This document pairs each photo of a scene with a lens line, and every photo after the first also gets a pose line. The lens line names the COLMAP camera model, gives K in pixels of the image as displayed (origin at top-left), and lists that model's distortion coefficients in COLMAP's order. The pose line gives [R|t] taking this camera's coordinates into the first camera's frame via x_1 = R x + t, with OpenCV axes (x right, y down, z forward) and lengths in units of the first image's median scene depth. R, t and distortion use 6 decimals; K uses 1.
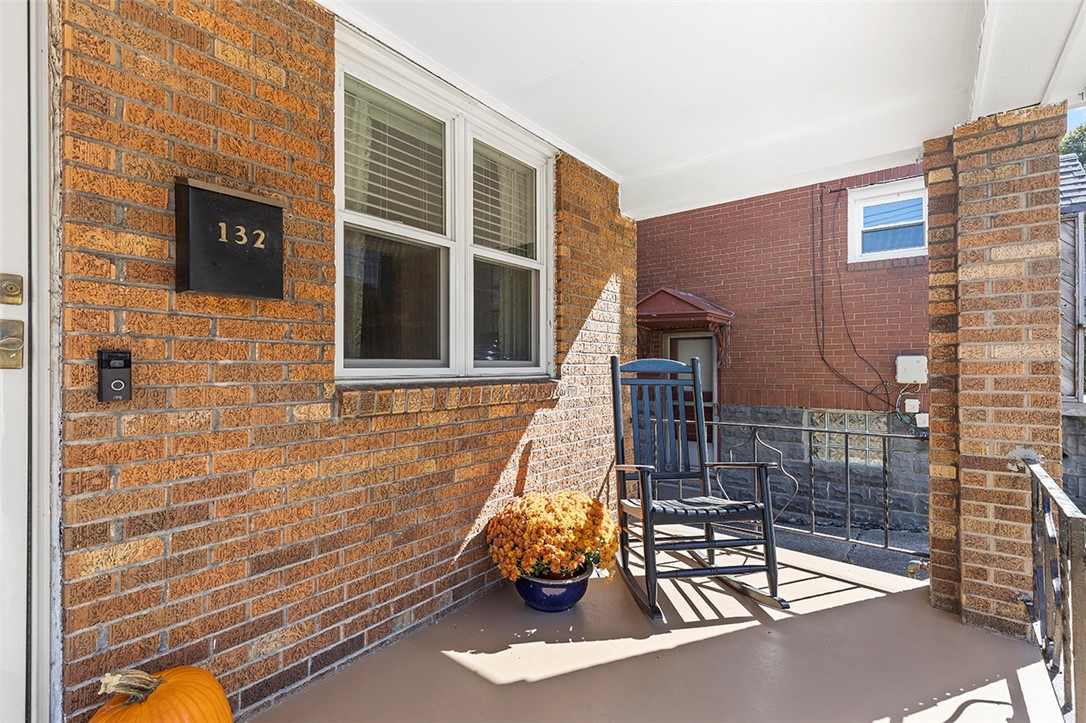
lens RADIAL K [[487.0, 0, 545.0], [0, 487.0, 362.2], [0, 0, 1]] dist [0.005663, -0.000081]
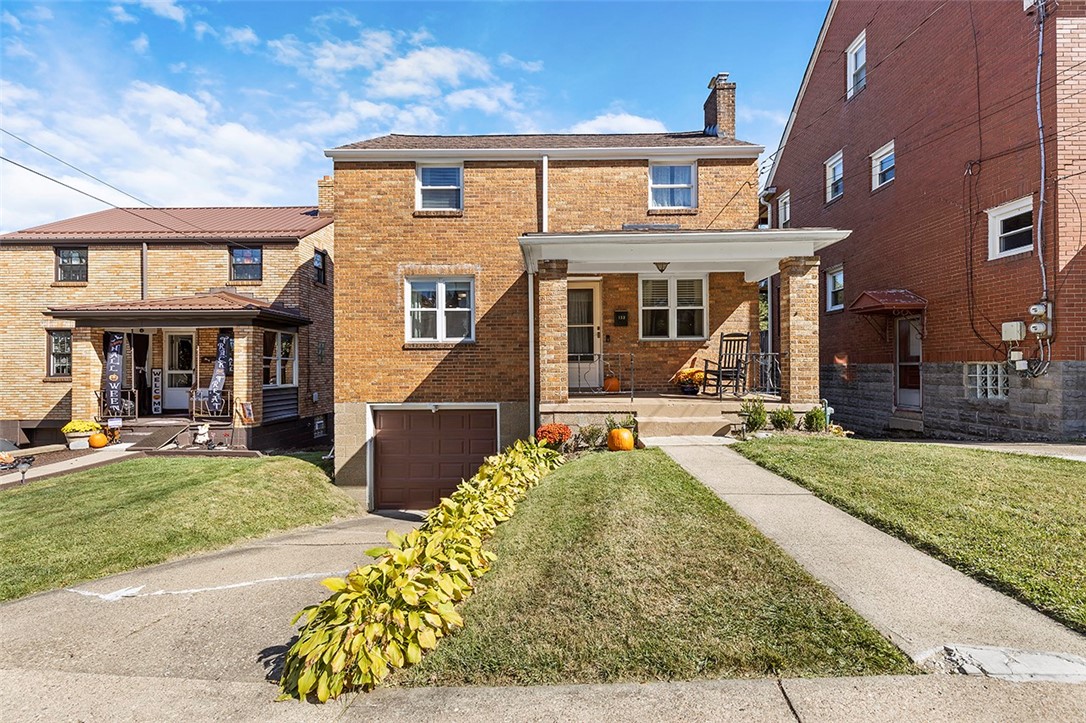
lens RADIAL K [[487.0, 0, 548.2], [0, 487.0, 359.3], [0, 0, 1]] dist [0.005663, -0.000081]
pose [[0.600820, -0.017673, -0.799189, 3.593920], [0.010794, 0.999844, -0.013996, 0.347631], [0.799312, -0.000218, 0.600917, -3.346937]]
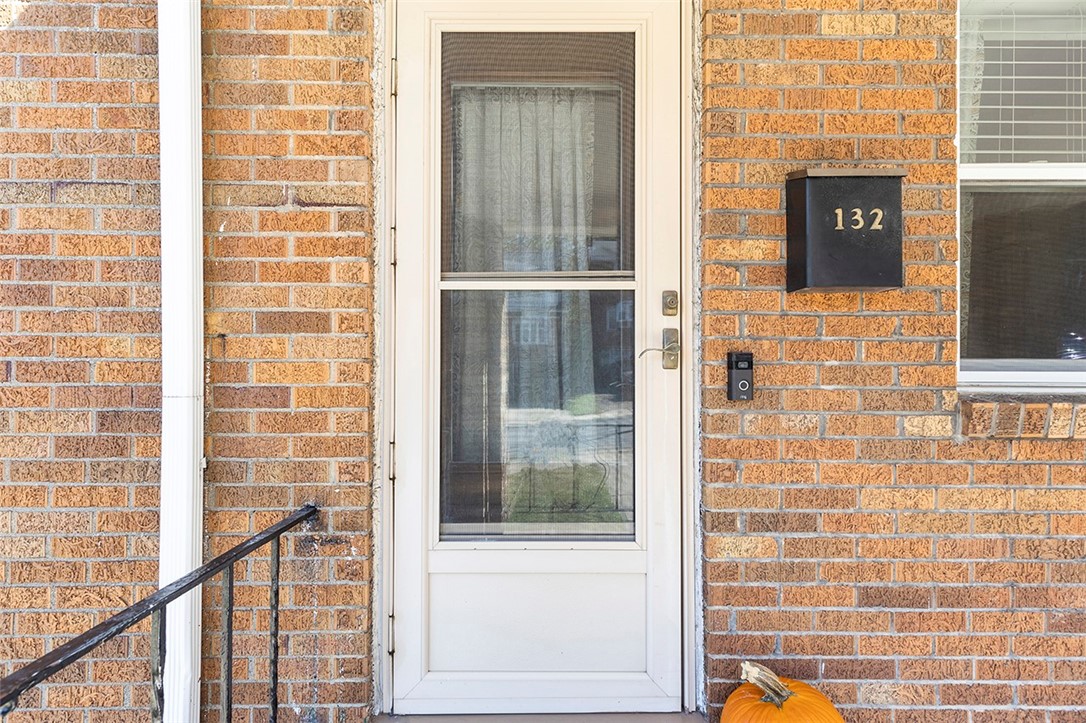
lens RADIAL K [[487.0, 0, 547.2], [0, 487.0, 364.2], [0, 0, 1]] dist [0.005663, -0.000081]
pose [[0.615411, -0.001436, -0.788205, -0.239964], [0.000854, 0.999999, -0.001155, 0.001957], [0.788206, 0.000038, 0.615412, 0.016902]]
